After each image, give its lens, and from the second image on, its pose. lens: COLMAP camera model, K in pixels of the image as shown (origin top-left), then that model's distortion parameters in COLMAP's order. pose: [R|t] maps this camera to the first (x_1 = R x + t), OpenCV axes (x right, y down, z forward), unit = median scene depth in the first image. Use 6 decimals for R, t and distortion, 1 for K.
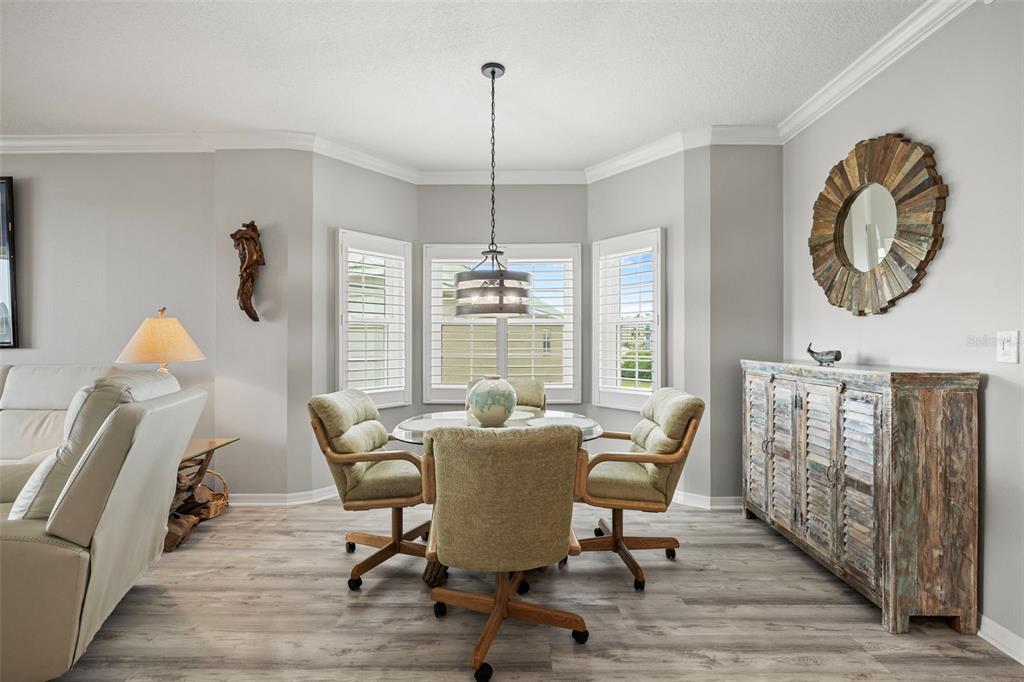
lens RADIAL K [[474.7, 0, 512.0], [0, 474.7, 341.0], [0, 0, 1]] dist [-0.000672, -0.000494]
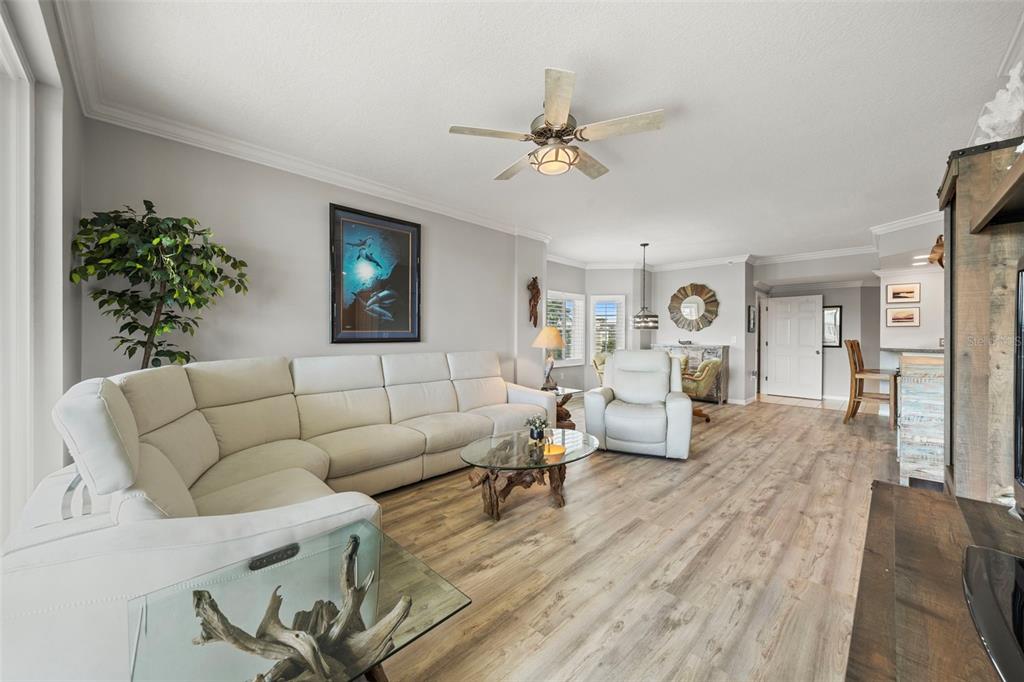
lens RADIAL K [[379.7, 0, 514.3], [0, 379.7, 337.6], [0, 0, 1]] dist [0.002039, 0.000049]
pose [[0.688806, 0.002630, 0.724941, -2.470268], [-0.004710, 0.999989, 0.000847, -0.000749], [-0.724931, -0.003998, 0.688810, -0.024178]]
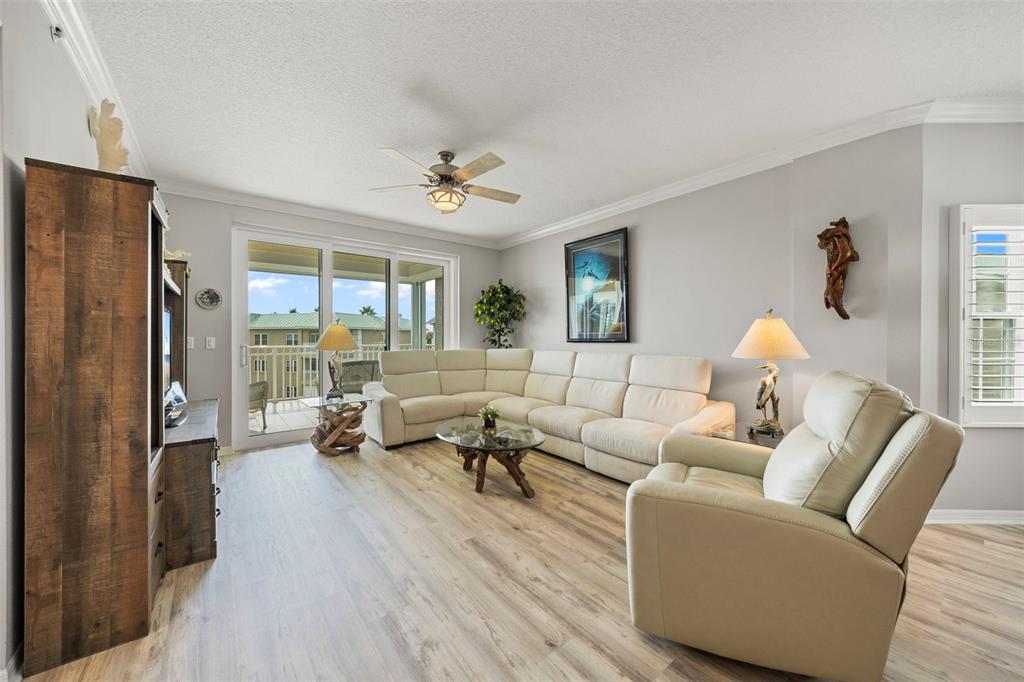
lens RADIAL K [[379.7, 0, 514.3], [0, 379.7, 337.6], [0, 0, 1]] dist [0.002039, 0.000049]
pose [[0.631296, 0.005464, -0.775523, -0.512677], [-0.001252, 0.999981, 0.006026, -0.010574], [0.775541, -0.002833, 0.631291, -0.040165]]
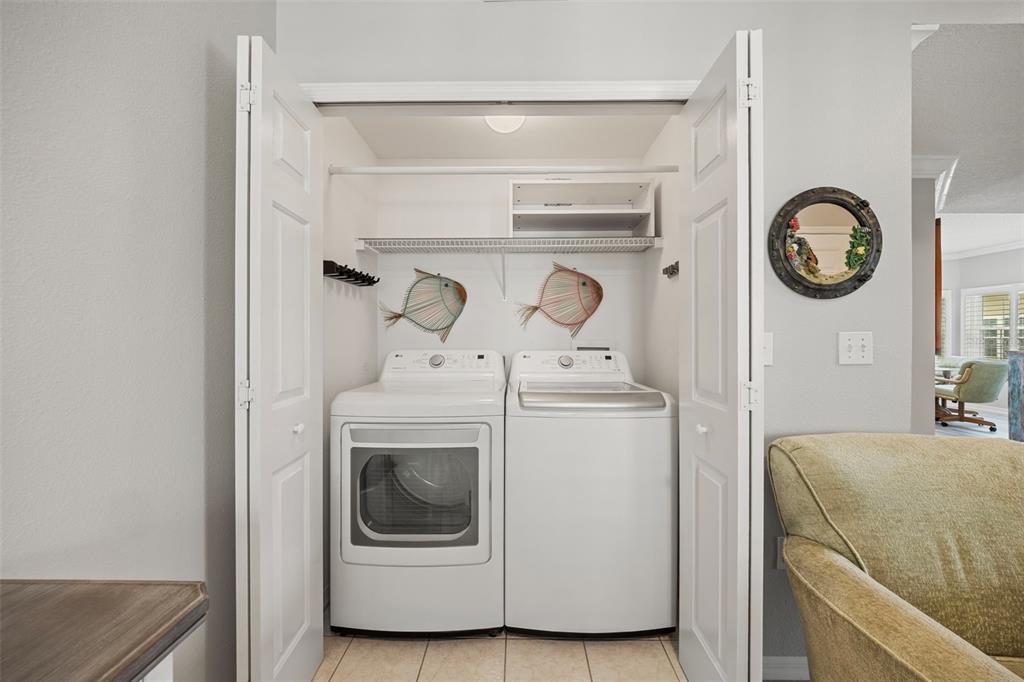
lens RADIAL K [[392.9, 0, 513.0], [0, 392.9, 337.3], [0, 0, 1]] dist [-0.000160, 0.000131]
pose [[0.021914, -0.003155, -0.999755, 2.421184], [-0.000840, 0.999995, -0.003175, -0.000251], [0.999759, 0.000909, 0.021912, -1.537860]]
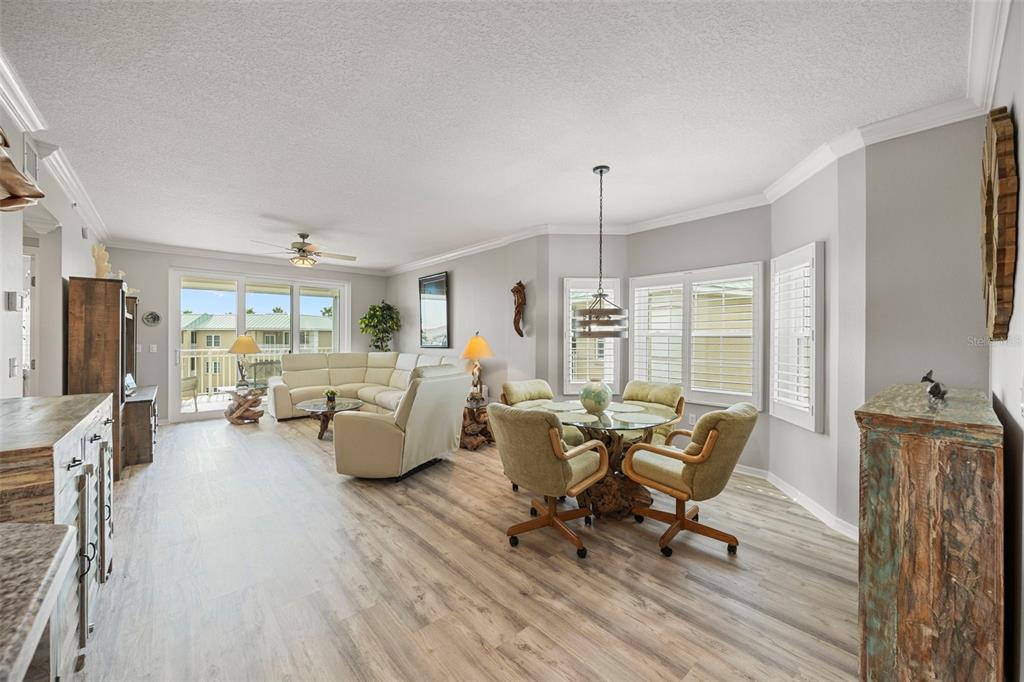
lens RADIAL K [[392.9, 0, 513.0], [0, 392.9, 337.3], [0, 0, 1]] dist [-0.000160, 0.000131]
pose [[0.674645, 0.004858, -0.738126, 0.731986], [-0.003871, 0.999988, 0.003044, -0.062580], [0.738132, 0.000803, 0.674656, -0.017737]]
